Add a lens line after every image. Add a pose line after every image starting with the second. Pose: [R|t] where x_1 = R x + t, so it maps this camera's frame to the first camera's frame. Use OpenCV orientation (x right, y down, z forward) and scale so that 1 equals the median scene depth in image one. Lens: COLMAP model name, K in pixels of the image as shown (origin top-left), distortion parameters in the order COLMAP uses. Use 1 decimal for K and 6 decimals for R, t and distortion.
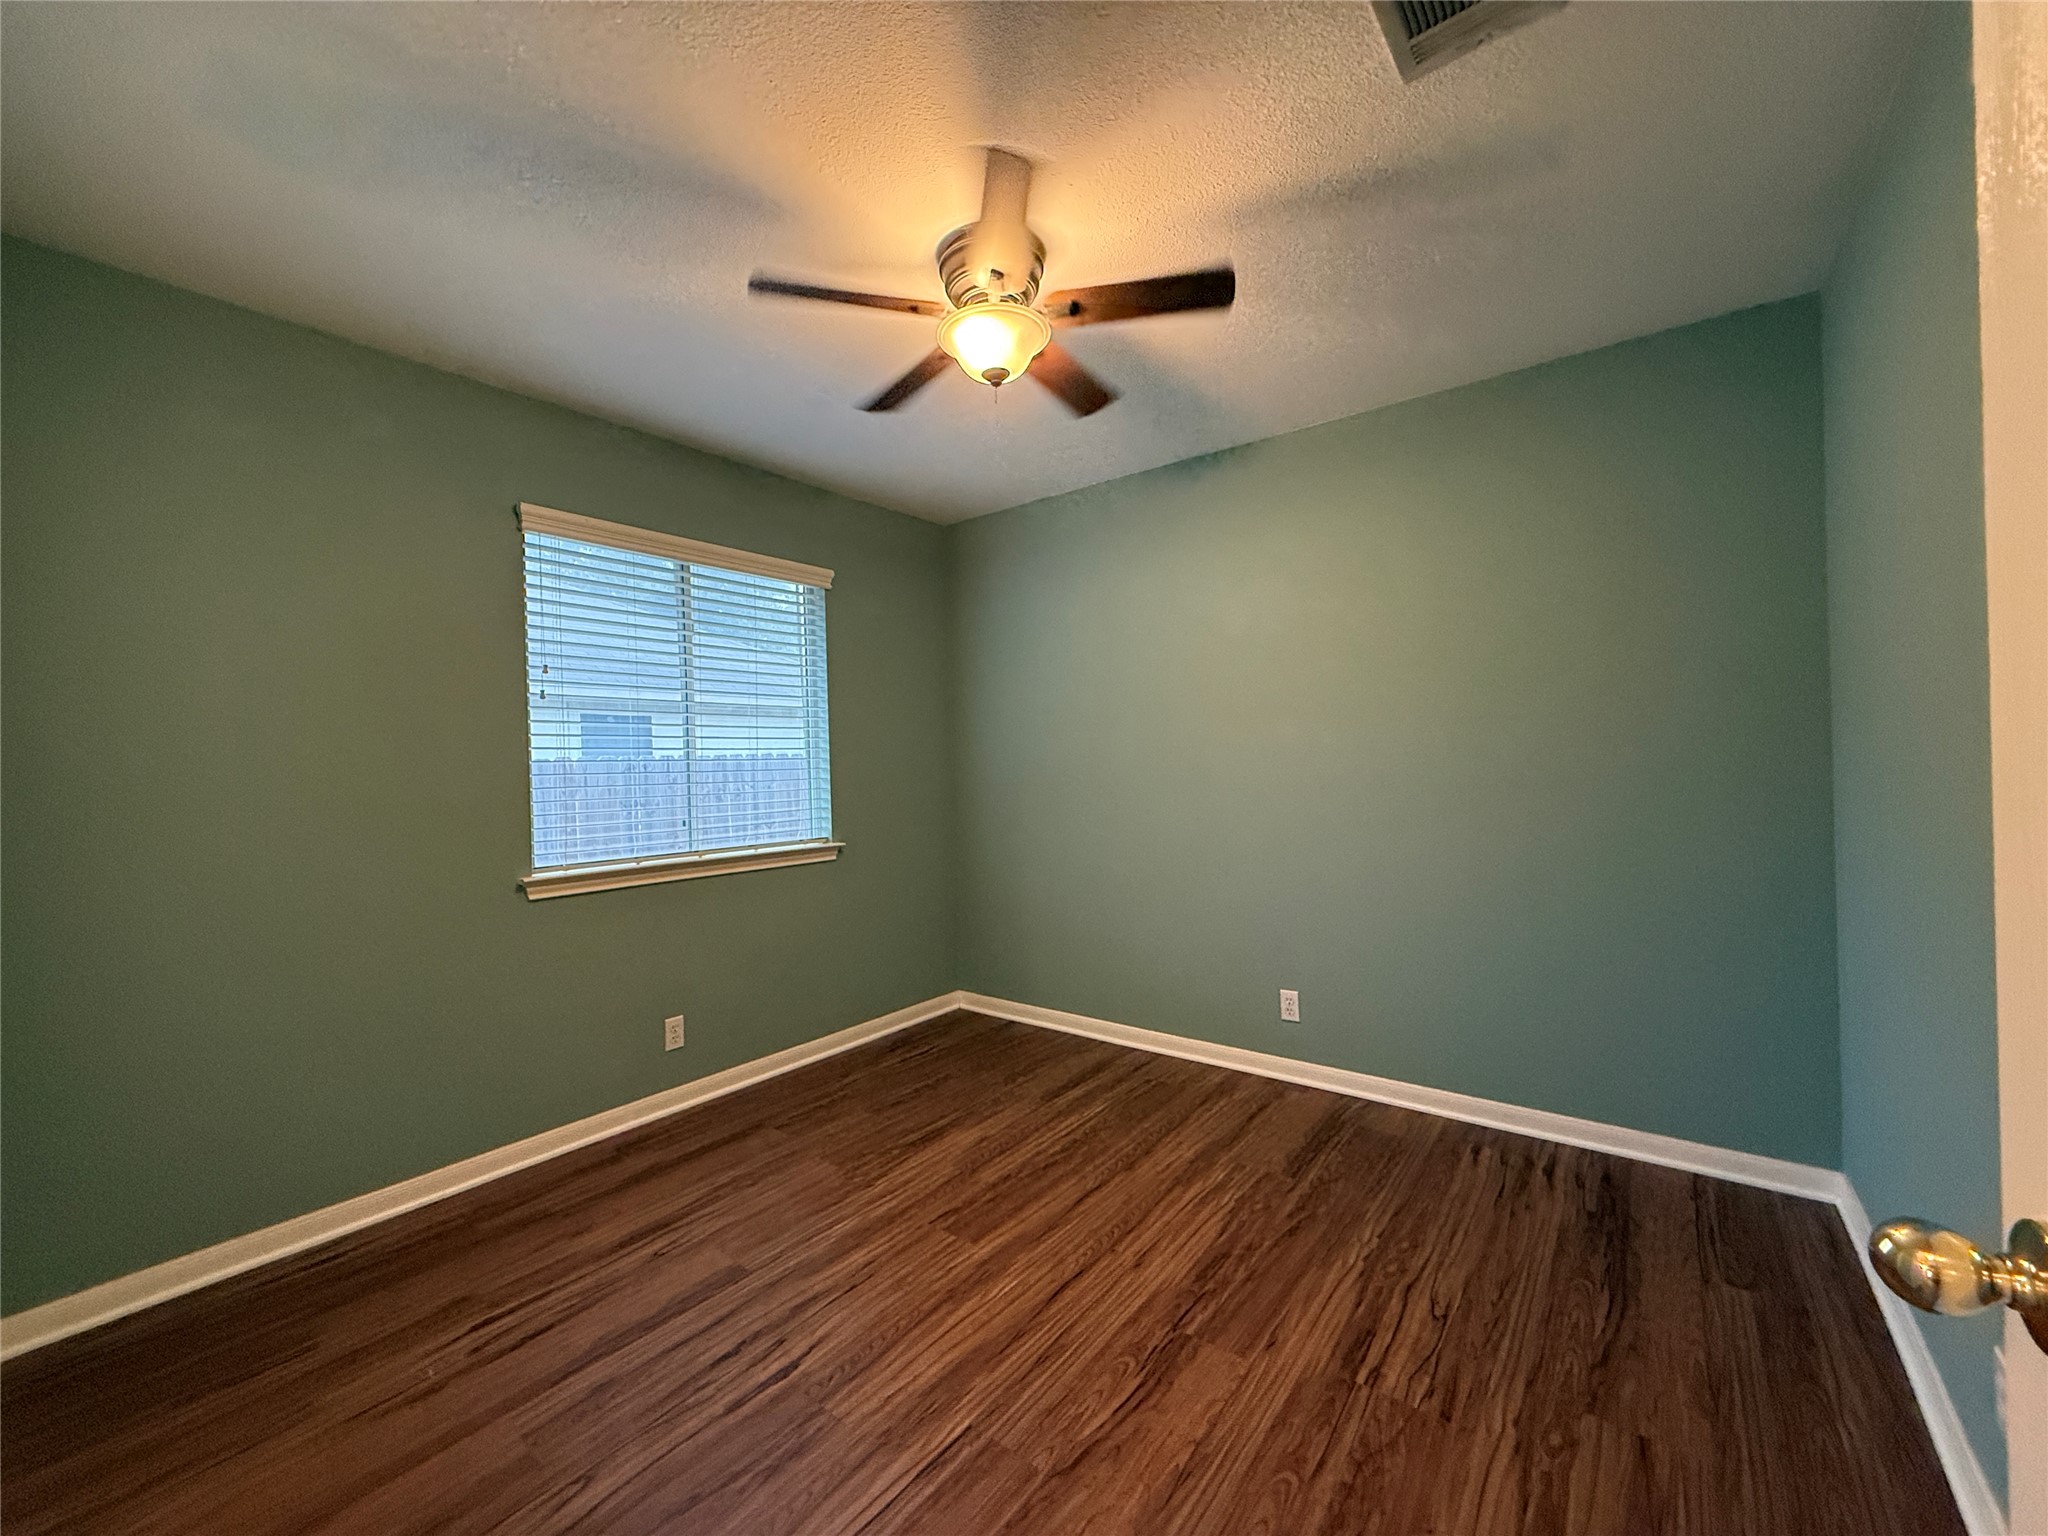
lens RADIAL K [[815.8, 0, 1018.2], [0, 815.8, 766.6], [0, 0, 1]] dist [0.001261, 0.000518]
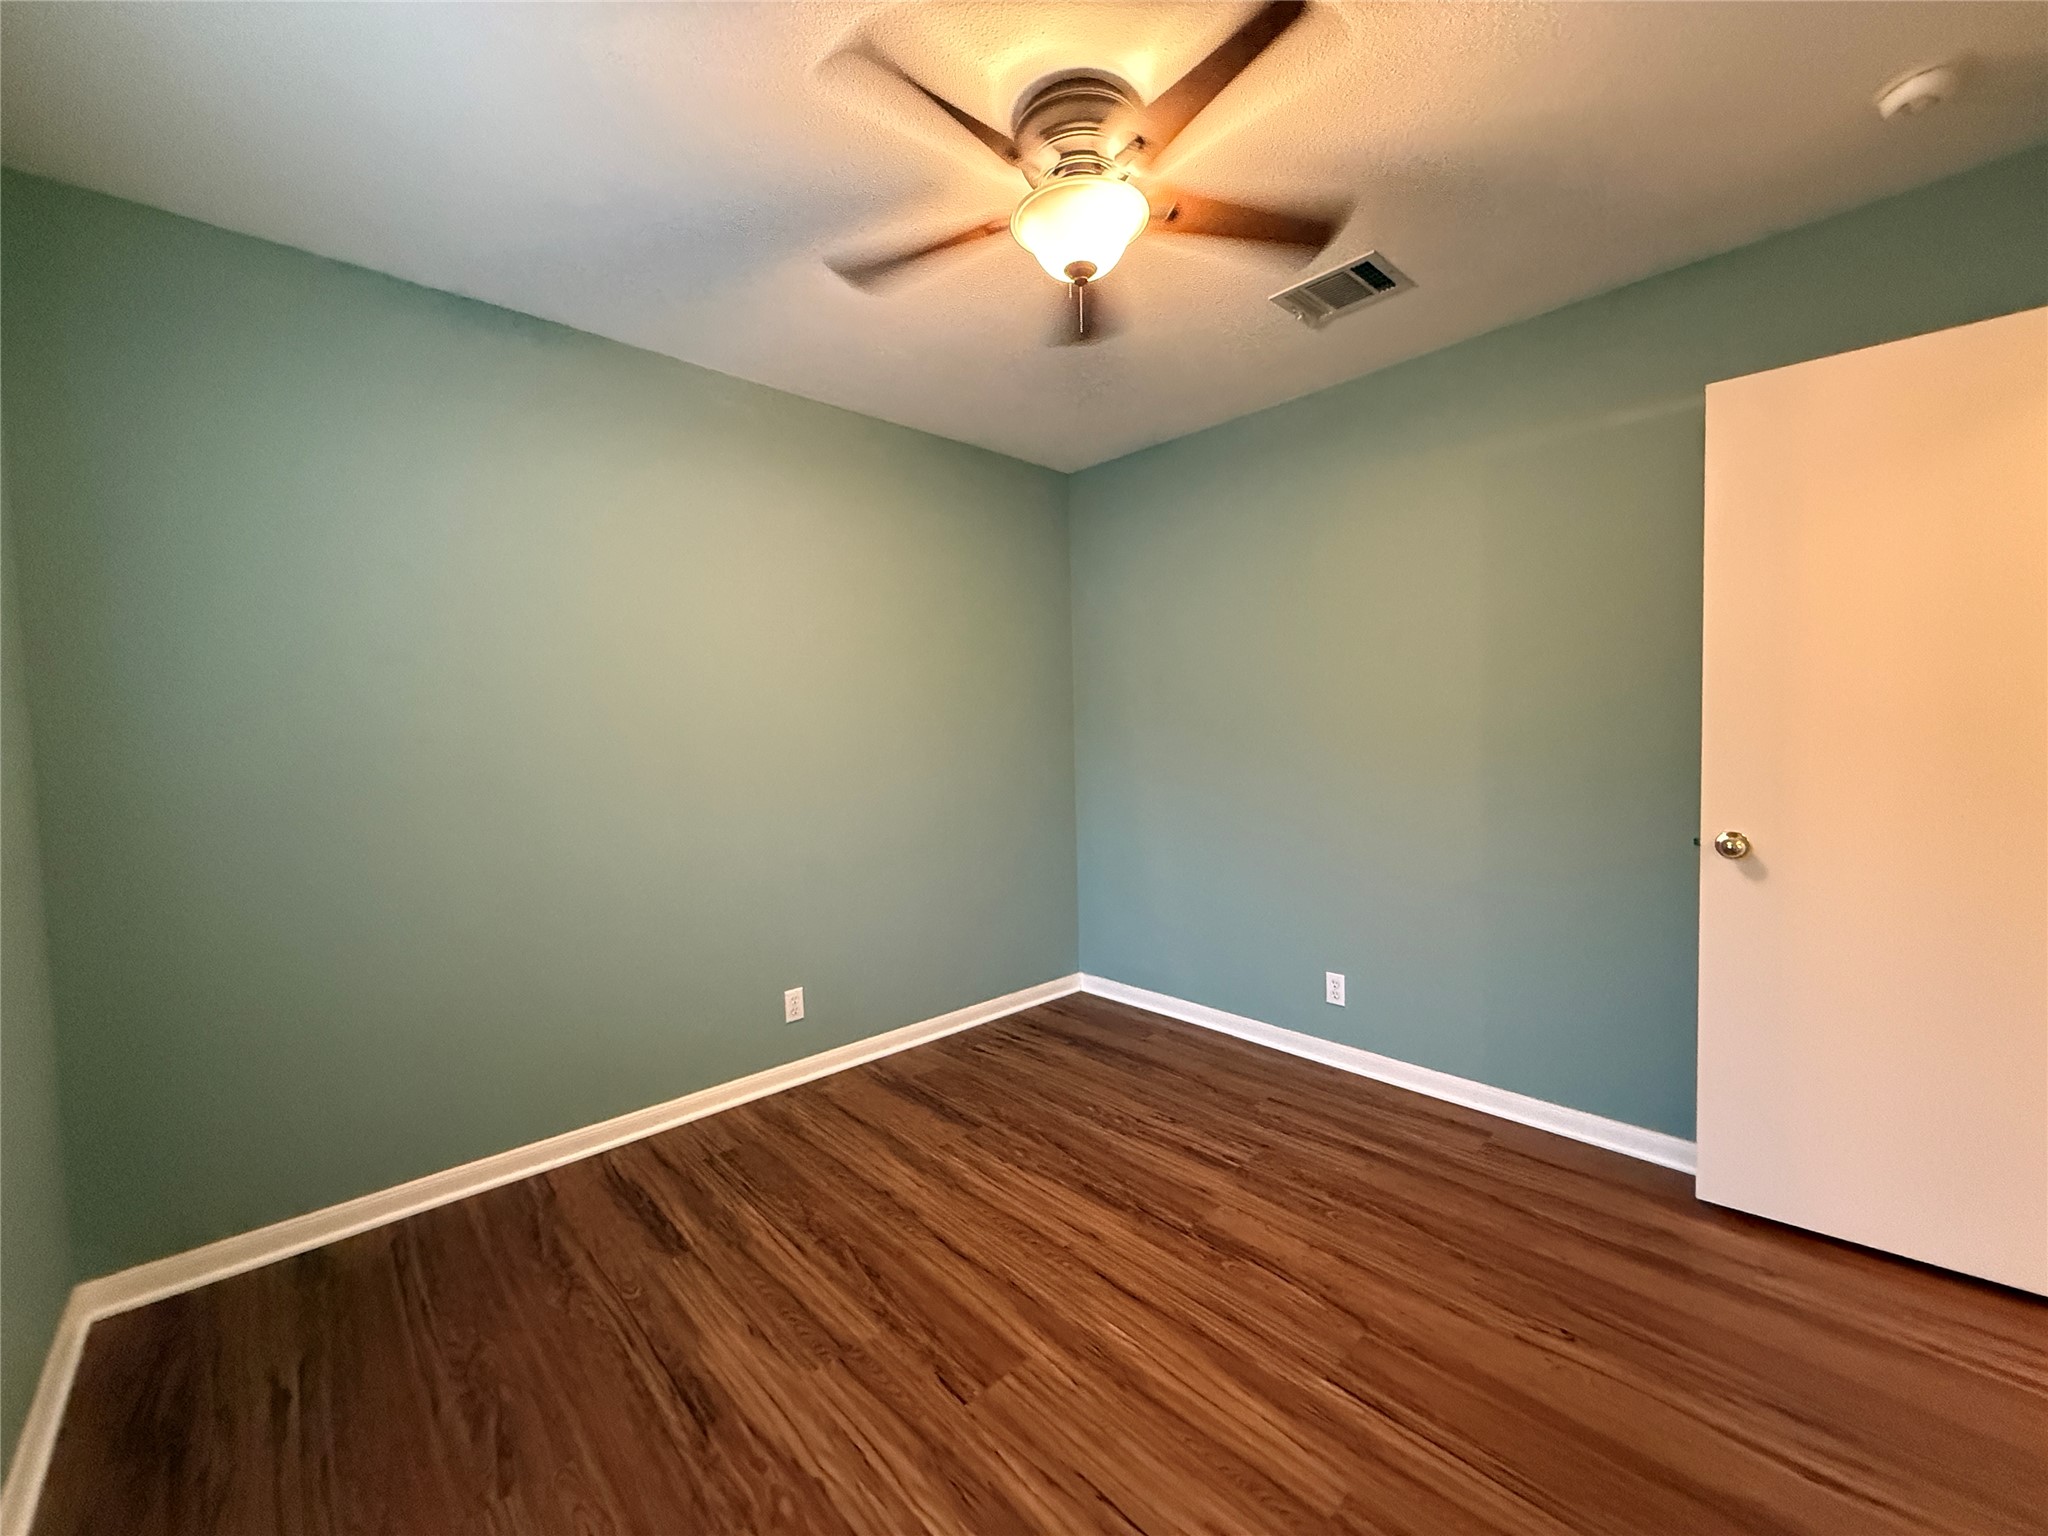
lens RADIAL K [[815.8, 0, 1018.2], [0, 815.8, 766.6], [0, 0, 1]] dist [0.001261, 0.000518]
pose [[0.159108, -0.022828, 0.986997, -0.843544], [0.018067, 0.999633, 0.020208, 0.006432], [-0.987096, 0.014617, 0.159462, 0.912313]]
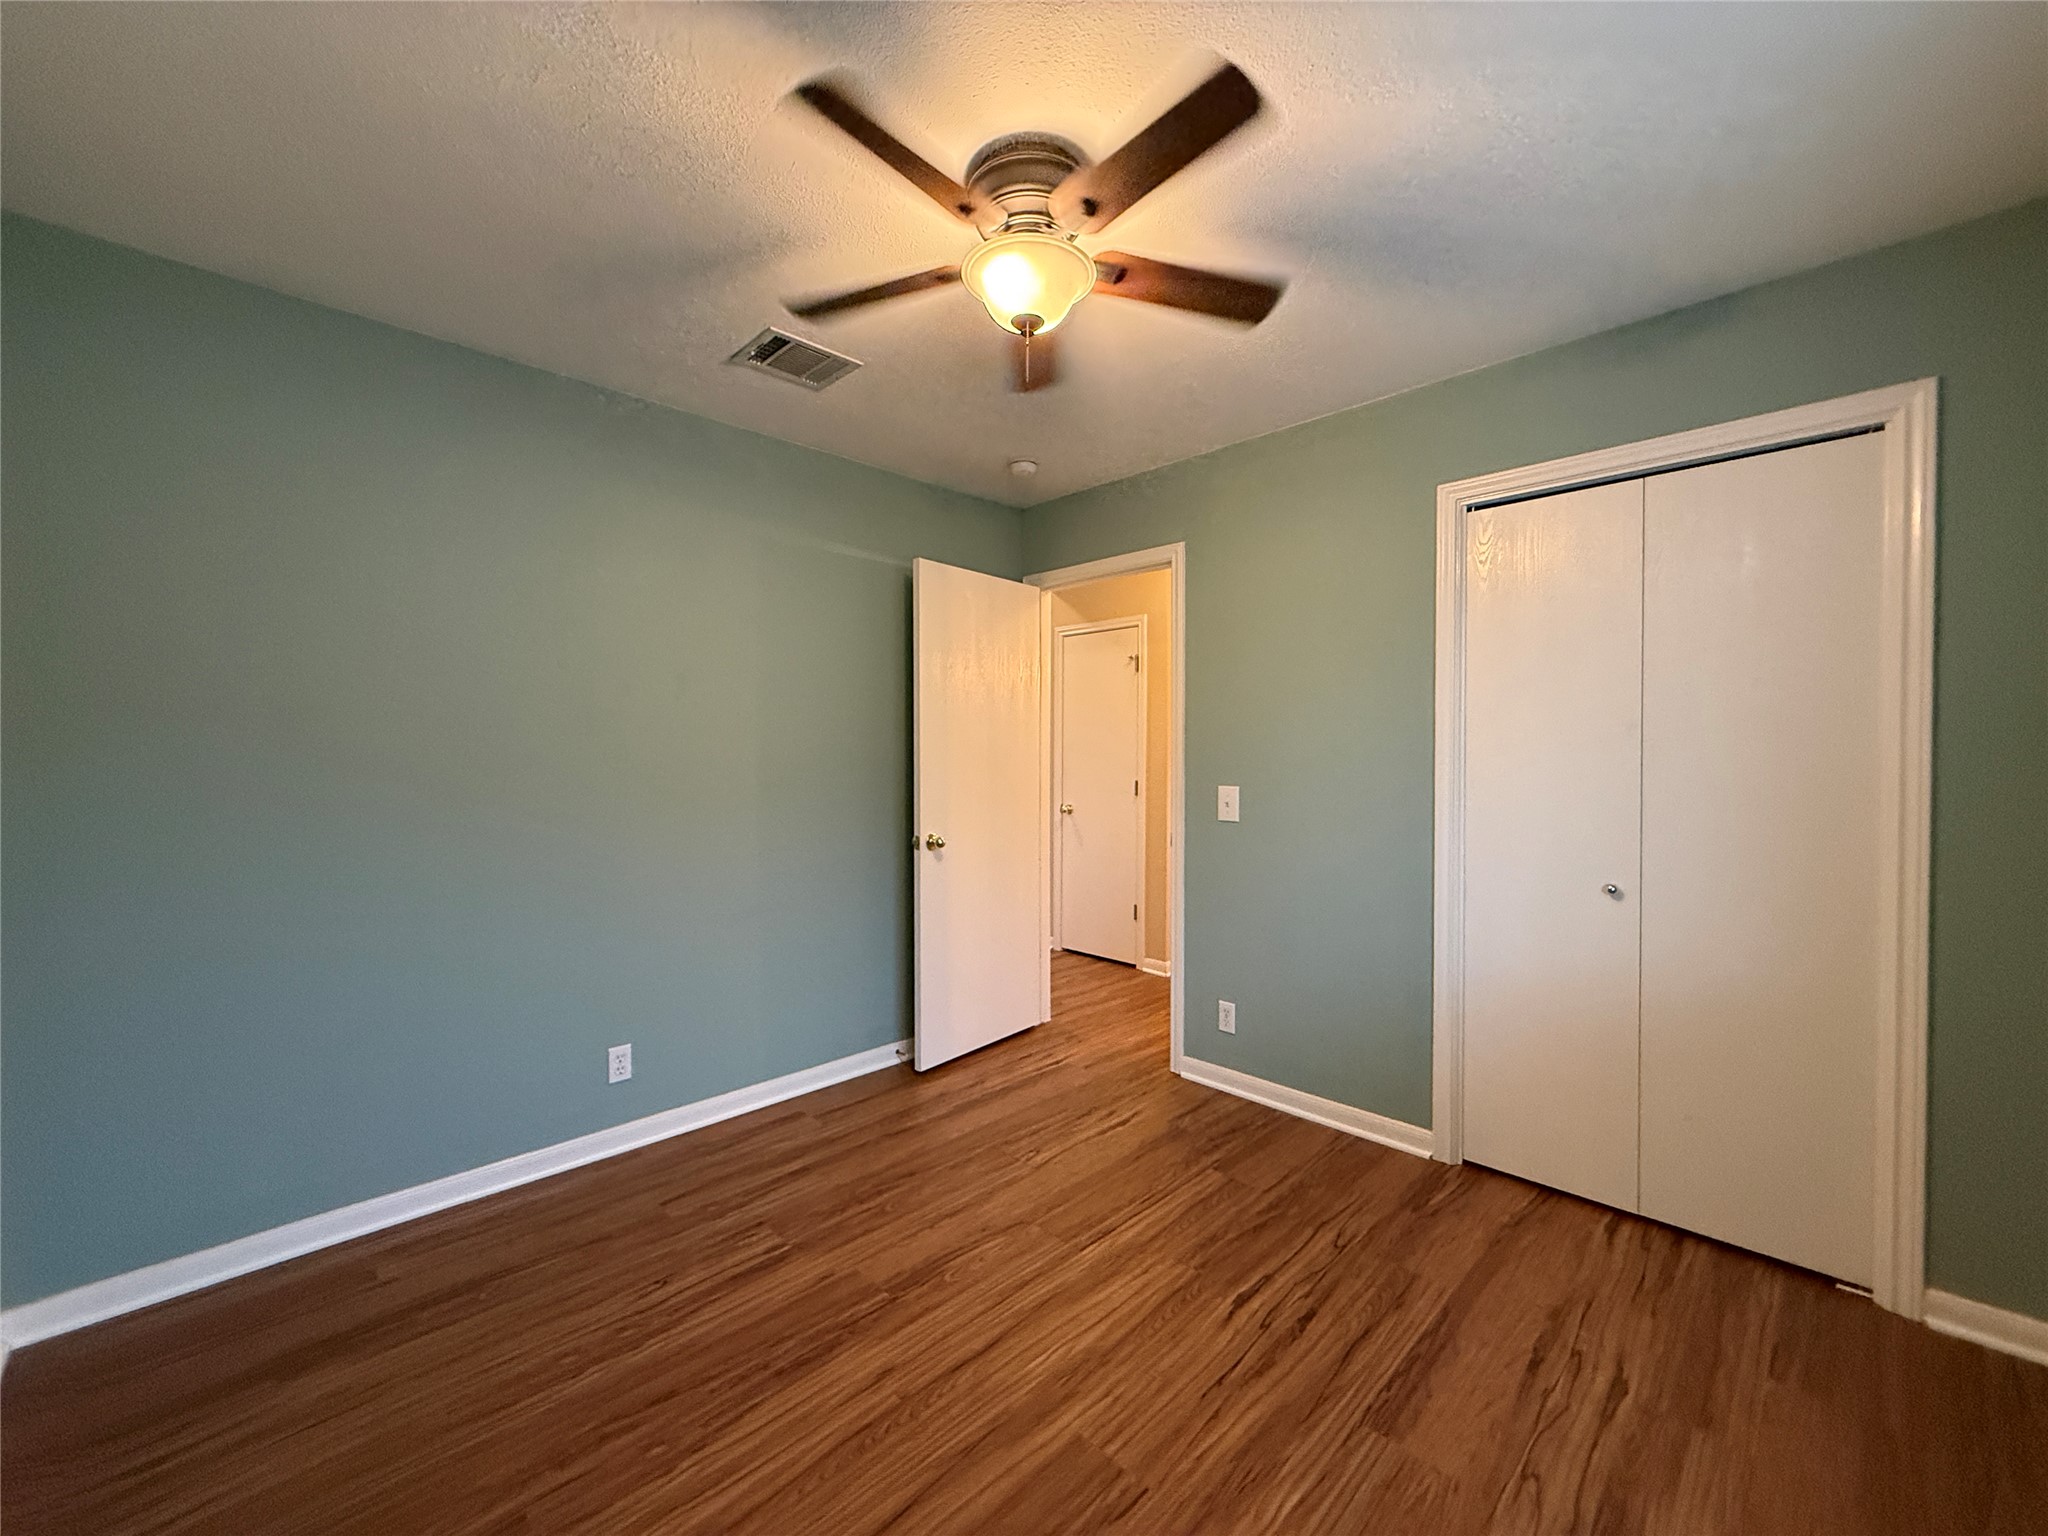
lens RADIAL K [[815.8, 0, 1018.2], [0, 815.8, 766.6], [0, 0, 1]] dist [0.001261, 0.000518]
pose [[-0.991306, 0.021440, 0.129822, -0.112650], [0.023390, 0.999635, 0.013514, -0.030247], [-0.129485, 0.016433, -0.991445, 1.798807]]
